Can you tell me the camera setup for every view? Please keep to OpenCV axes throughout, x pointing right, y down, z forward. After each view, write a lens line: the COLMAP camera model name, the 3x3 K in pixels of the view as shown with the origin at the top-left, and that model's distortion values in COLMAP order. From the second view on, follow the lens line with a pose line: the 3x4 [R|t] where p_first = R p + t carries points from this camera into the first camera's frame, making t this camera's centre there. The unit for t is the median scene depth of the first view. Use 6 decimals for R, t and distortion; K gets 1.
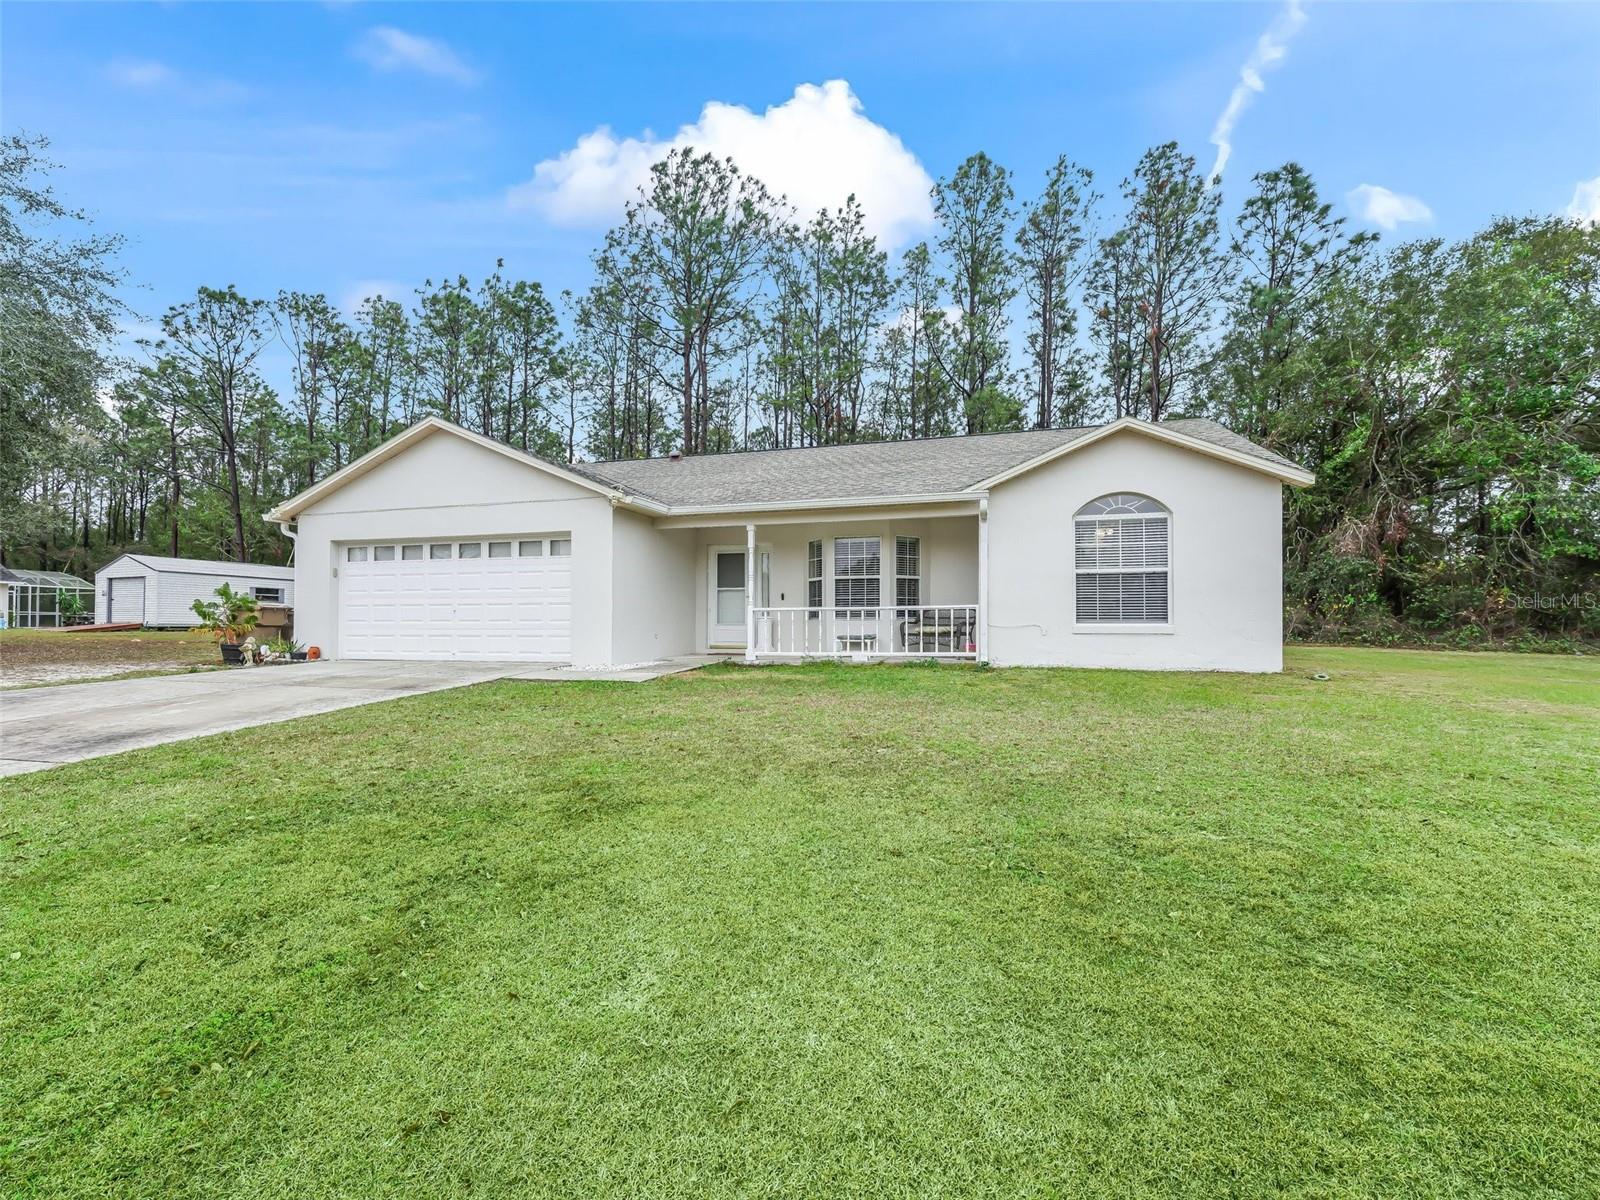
lens RADIAL K [[692.6, 0, 861.1], [0, 692.6, 610.6], [0, 0, 1]] dist [0.014972, 0.000045]
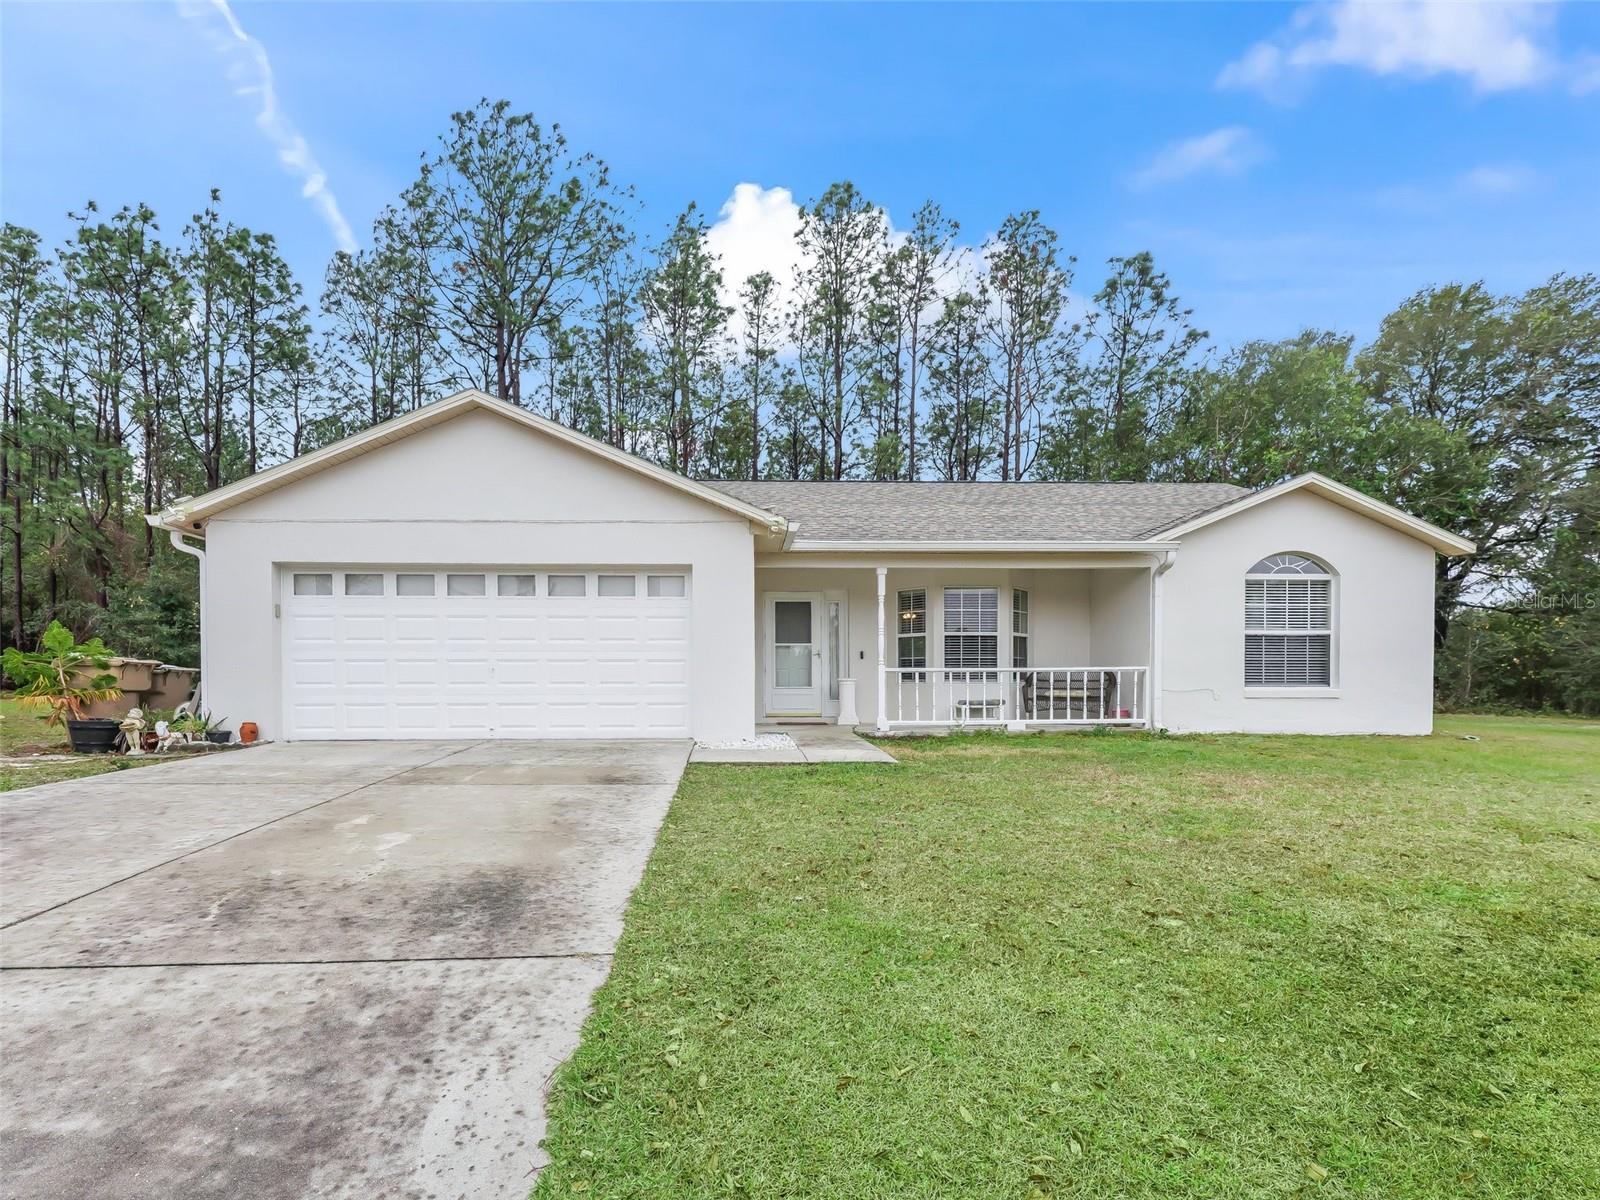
lens RADIAL K [[731.7, 0, 796.3], [0, 731.7, 680.8], [0, 0, 1]] dist [0.025002, -0.006679]
pose [[0.954932, 0.002339, 0.296816, -0.500953], [-0.005398, 0.999940, 0.009486, 0.002967], [-0.296777, -0.010661, 0.954887, 0.185106]]
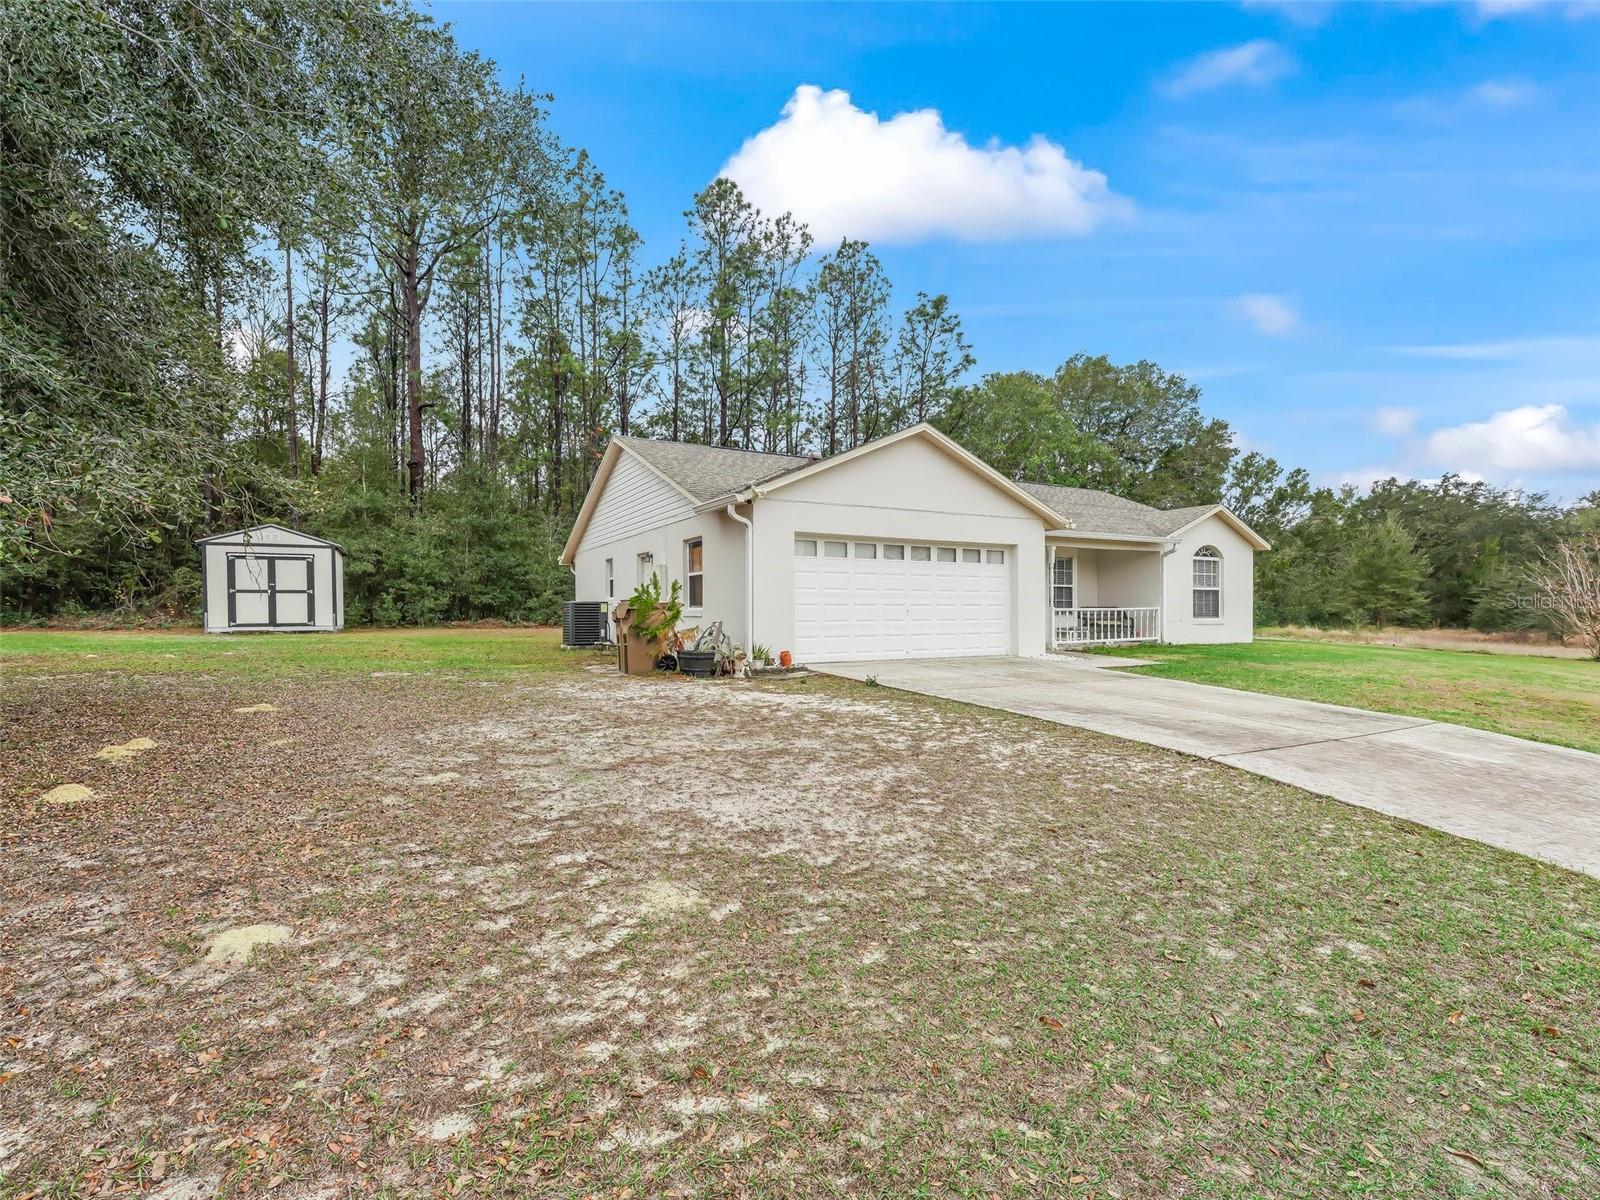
lens RADIAL K [[731.1, 0, 800.0], [0, 731.1, 600.0], [0, 0, 1]] dist [0.001825, -0.000138]
pose [[0.711942, 0.011135, 0.702150, -1.440129], [-0.004223, 0.999924, -0.011575, -0.002057], [-0.702226, 0.005275, 0.711935, 0.336487]]
